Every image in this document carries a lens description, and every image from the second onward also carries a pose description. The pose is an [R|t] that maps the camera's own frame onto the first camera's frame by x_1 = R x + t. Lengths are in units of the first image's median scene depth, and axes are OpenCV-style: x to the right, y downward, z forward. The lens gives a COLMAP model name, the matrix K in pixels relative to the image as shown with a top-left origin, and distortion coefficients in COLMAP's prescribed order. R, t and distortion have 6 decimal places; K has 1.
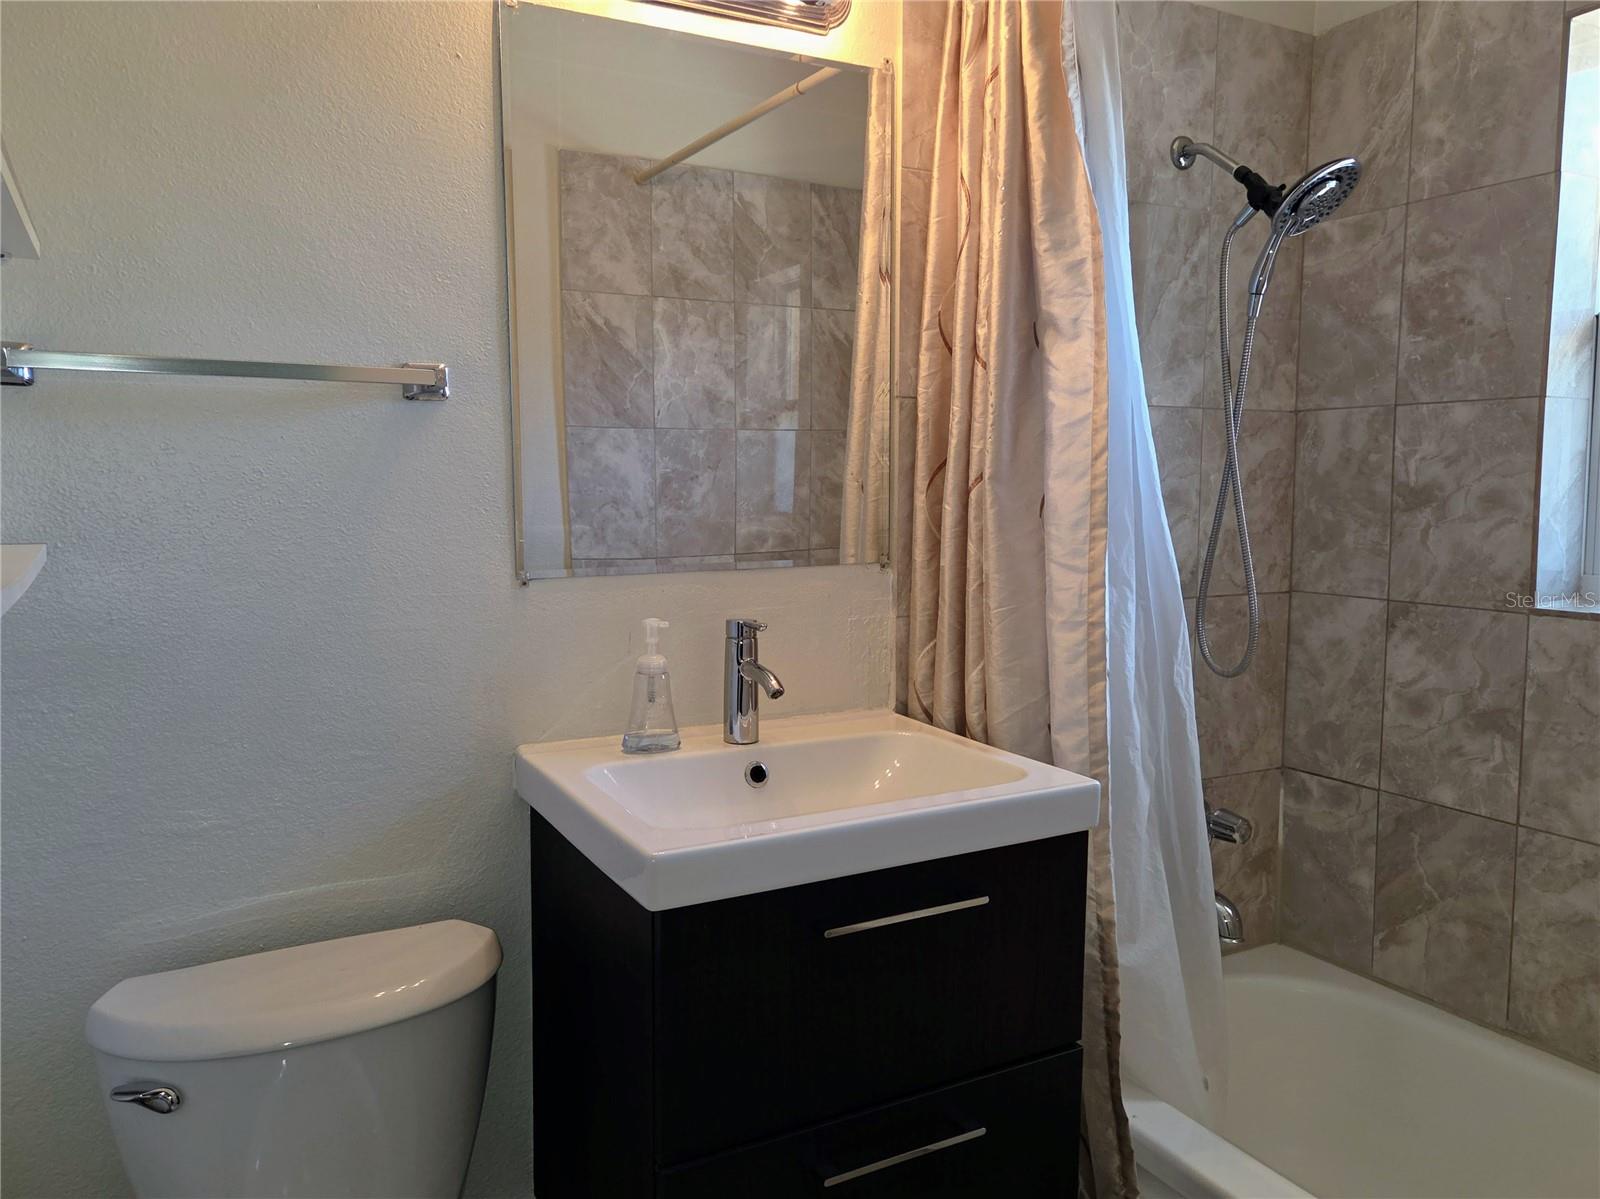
lens RADIAL K [[1186.0, 0, 812.6], [0, 1186.0, 594.8], [0, 0, 1]] dist [0.035113, -0.017535]
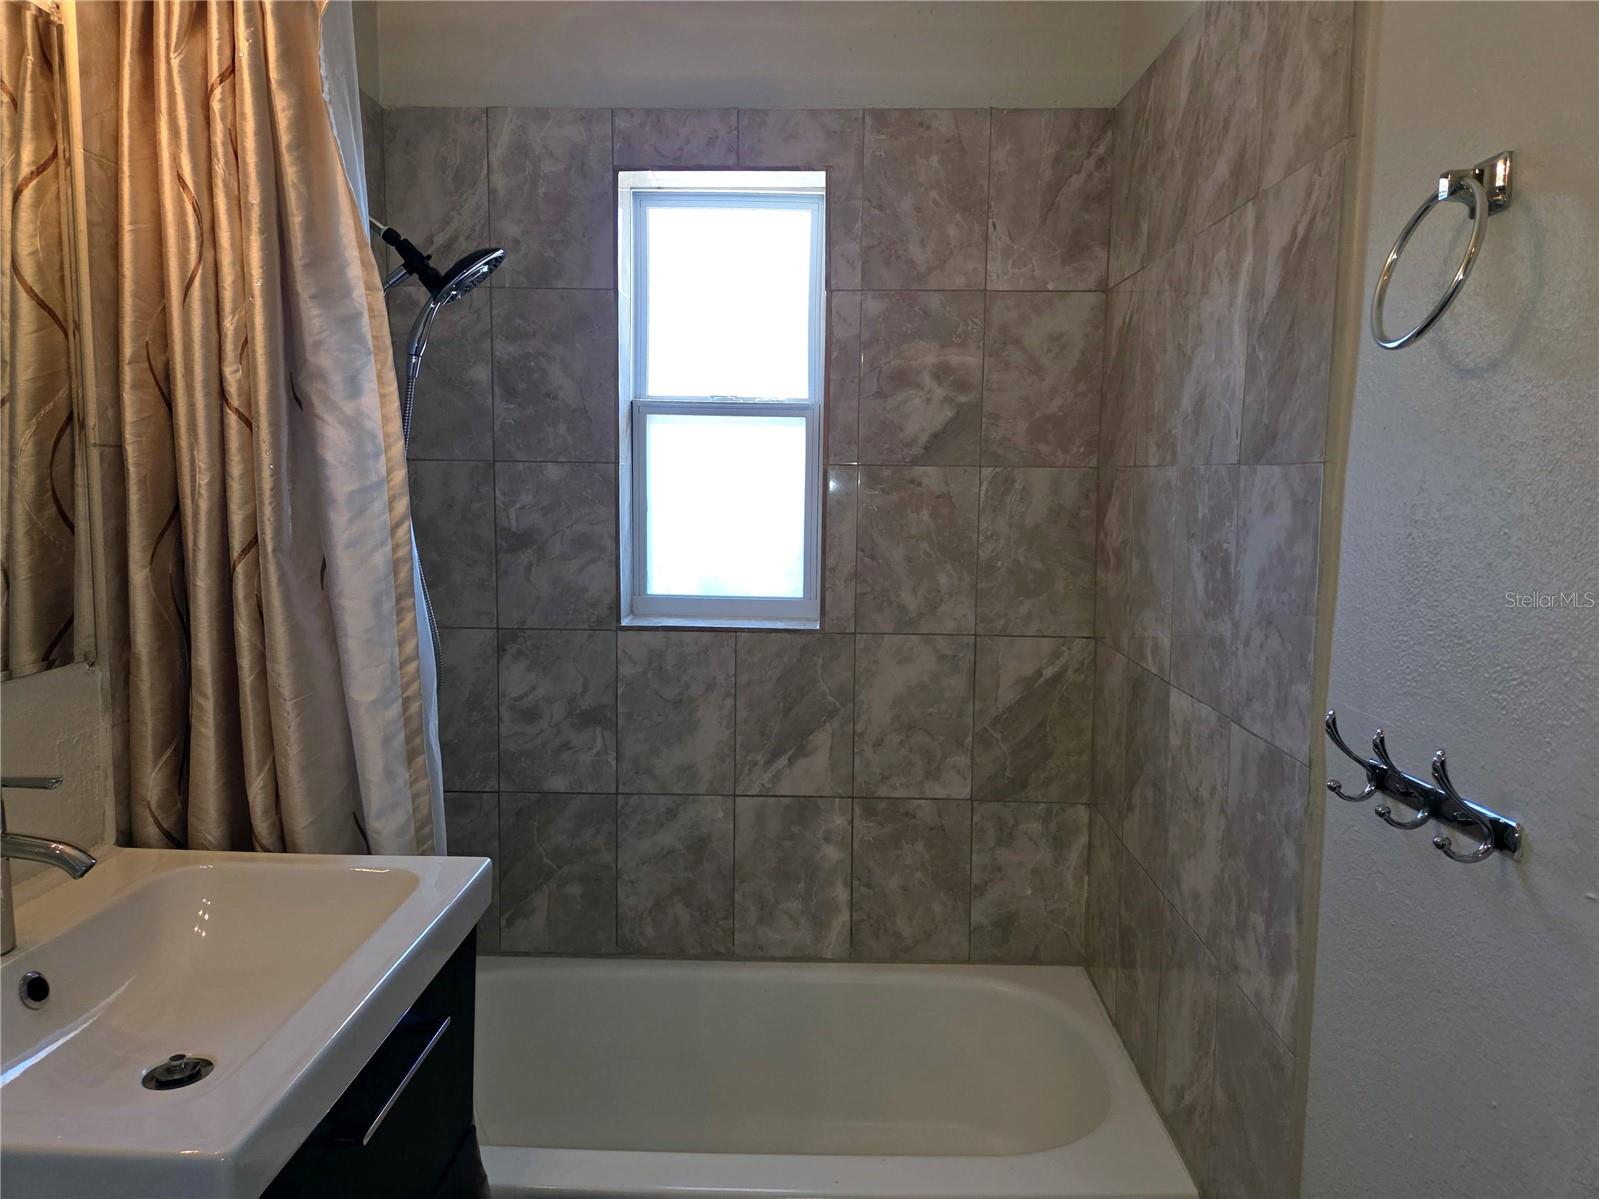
lens RADIAL K [[1072.6, 0, 796.5], [0, 1072.6, 598.2], [0, 0, 1]] dist [0.068158, -0.057104]
pose [[0.527278, -0.084912, 0.845440, -0.269635], [0.073945, 0.995805, 0.053897, -0.065066], [-0.846469, 0.034097, 0.531345, 0.213913]]
